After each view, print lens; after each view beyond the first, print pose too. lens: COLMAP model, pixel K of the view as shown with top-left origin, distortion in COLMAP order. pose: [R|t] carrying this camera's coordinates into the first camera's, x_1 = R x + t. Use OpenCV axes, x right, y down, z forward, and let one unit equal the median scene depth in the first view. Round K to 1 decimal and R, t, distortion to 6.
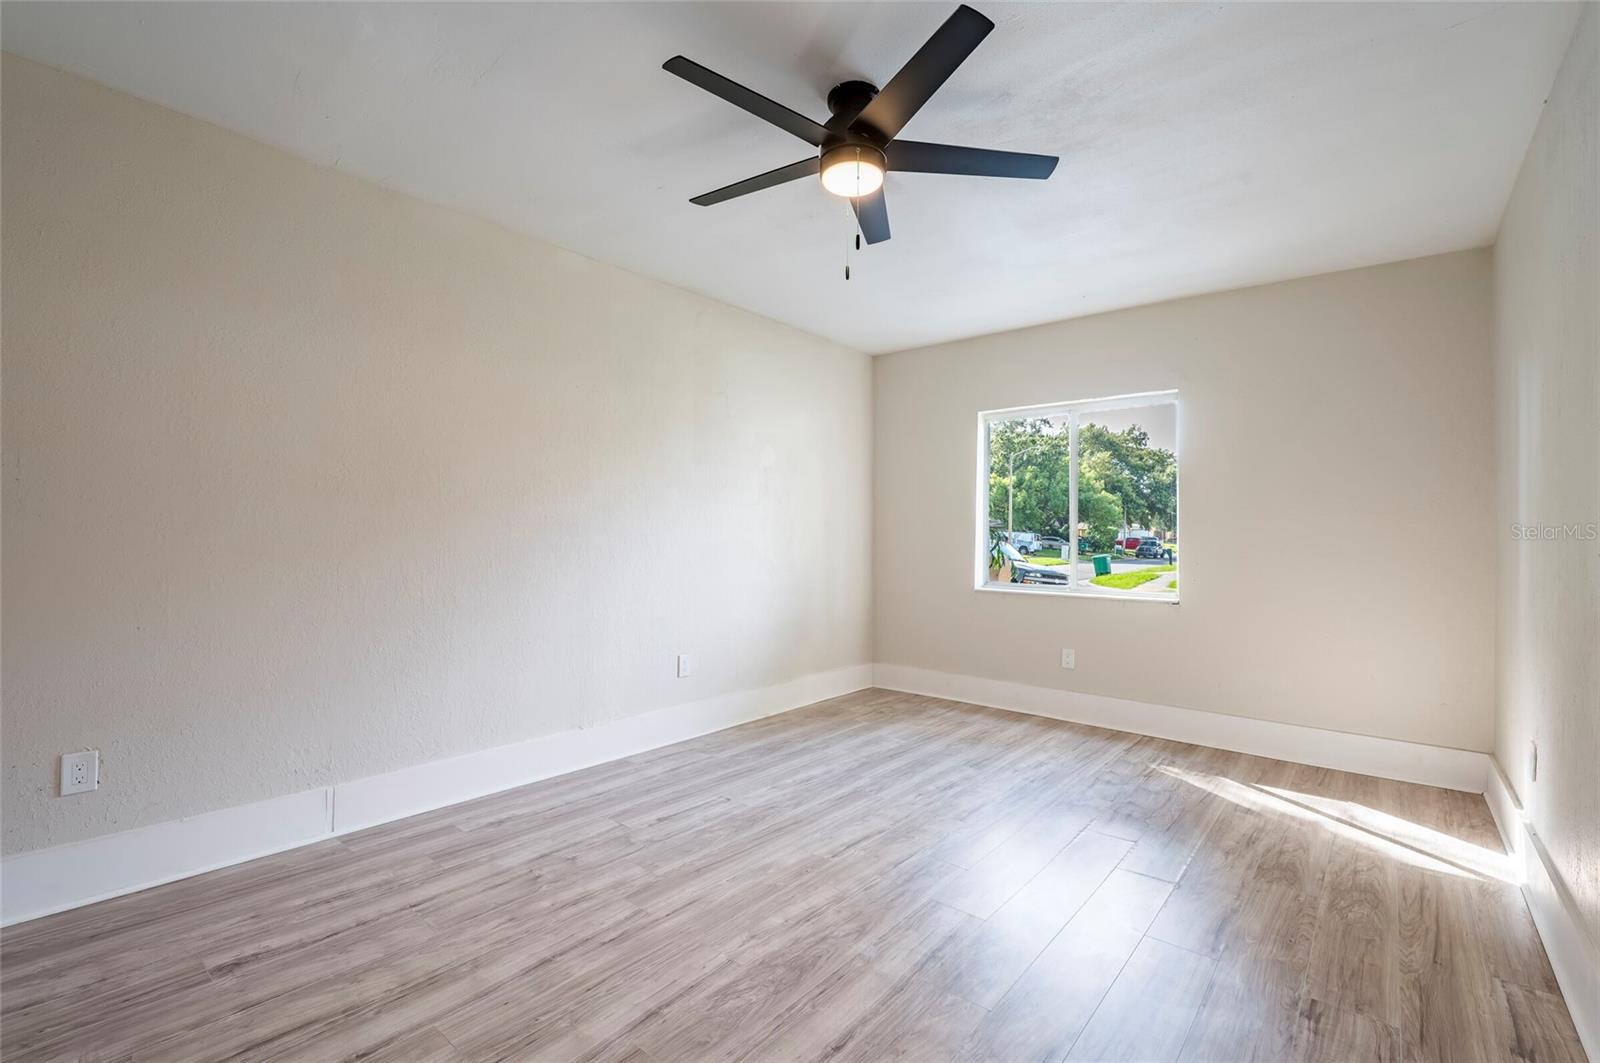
lens RADIAL K [[704.1, 0, 805.6], [0, 704.1, 533.6], [0, 0, 1]] dist [-0.002170, -0.001003]
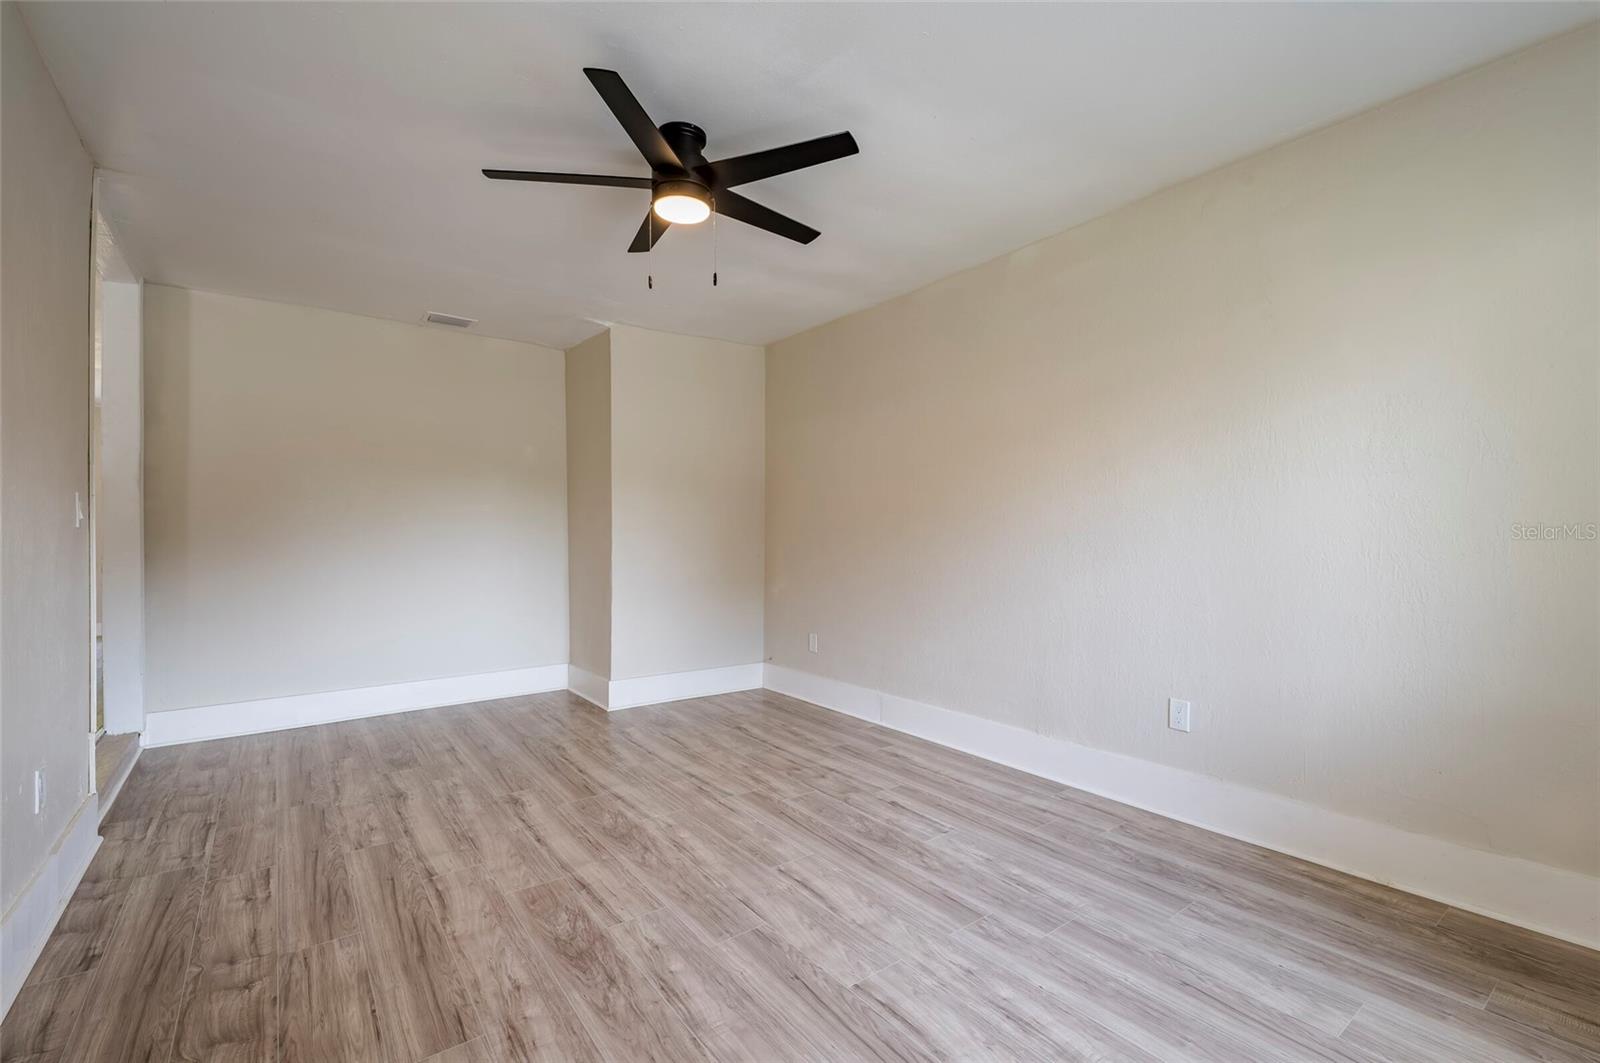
lens RADIAL K [[704.1, 0, 805.6], [0, 704.1, 533.6], [0, 0, 1]] dist [-0.002170, -0.001003]
pose [[-0.231348, -0.009214, -0.972827, 0.870841], [0.003671, 0.999940, -0.010344, 0.014389], [0.972864, -0.005964, -0.231300, 1.142505]]
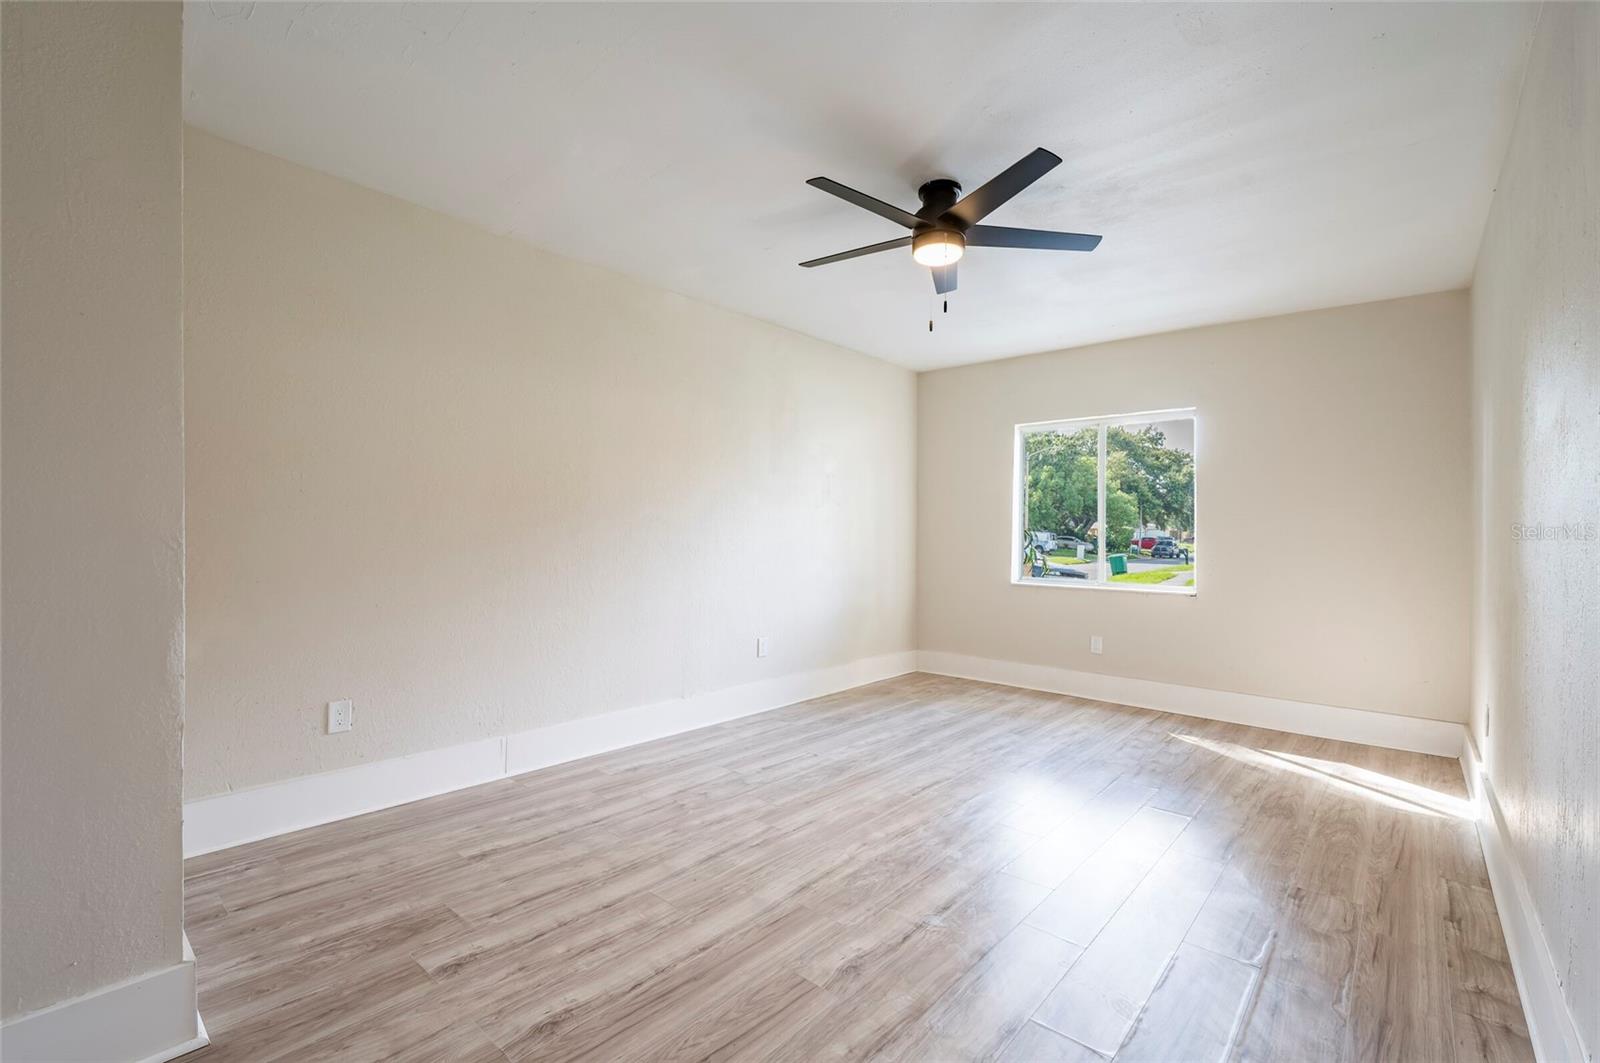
lens RADIAL K [[704.1, 0, 805.6], [0, 704.1, 533.6], [0, 0, 1]] dist [-0.002170, -0.001003]
pose [[0.999836, 0.003169, -0.017850, -0.117579], [-0.003132, 0.999993, 0.002090, -0.001685], [0.017856, -0.002034, 0.999838, -0.216584]]
